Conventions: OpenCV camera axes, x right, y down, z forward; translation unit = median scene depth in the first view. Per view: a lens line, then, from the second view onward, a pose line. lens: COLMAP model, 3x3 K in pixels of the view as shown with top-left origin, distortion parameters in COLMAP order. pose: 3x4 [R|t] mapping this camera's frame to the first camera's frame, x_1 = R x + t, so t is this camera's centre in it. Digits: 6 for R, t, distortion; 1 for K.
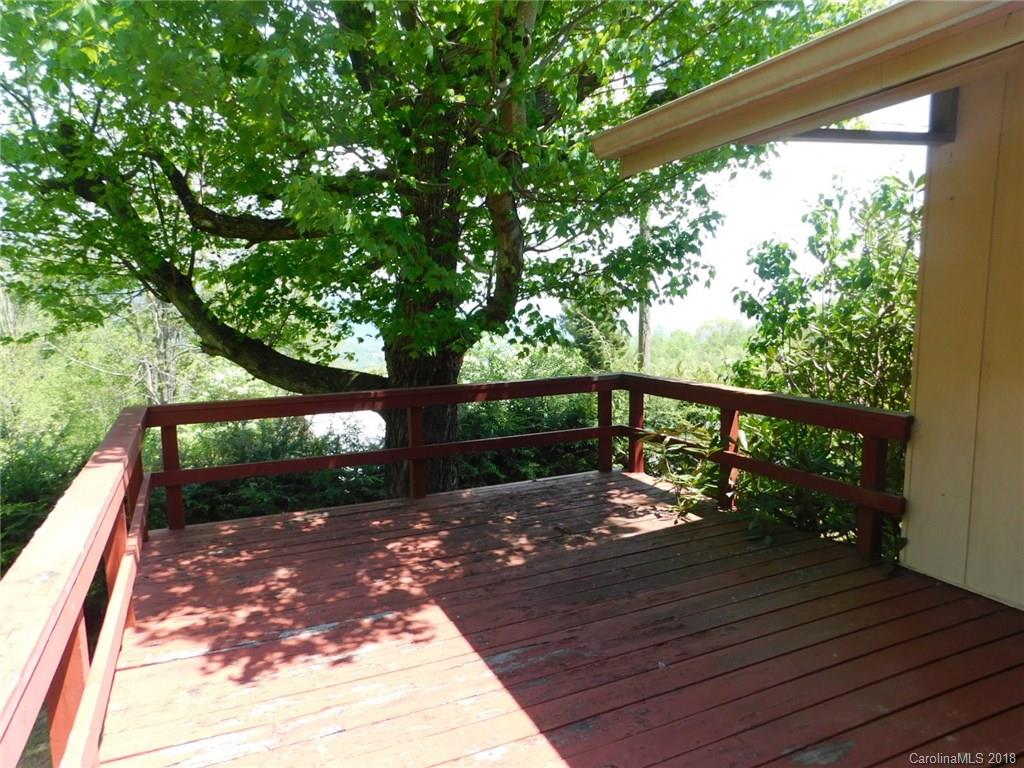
lens RADIAL K [[683.1, 0, 511.9], [0, 683.1, 384.6], [0, 0, 1]] dist [-0.064497, 0.054518]
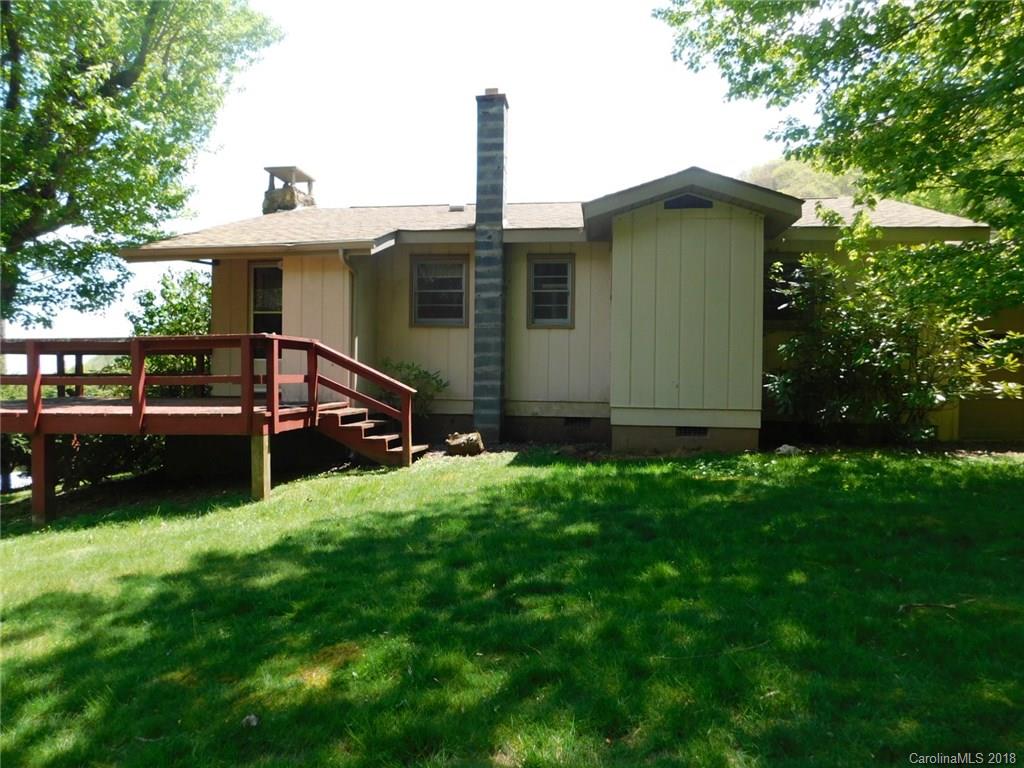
lens RADIAL K [[683.1, 0, 512.9], [0, 683.1, 385.4], [0, 0, 1]] dist [-0.064497, 0.054518]
pose [[0.545691, 0.012129, 0.837899, -0.886116], [0.096771, 0.992294, -0.077387, 0.427061], [-0.832380, 0.123313, 0.540312, -1.306601]]
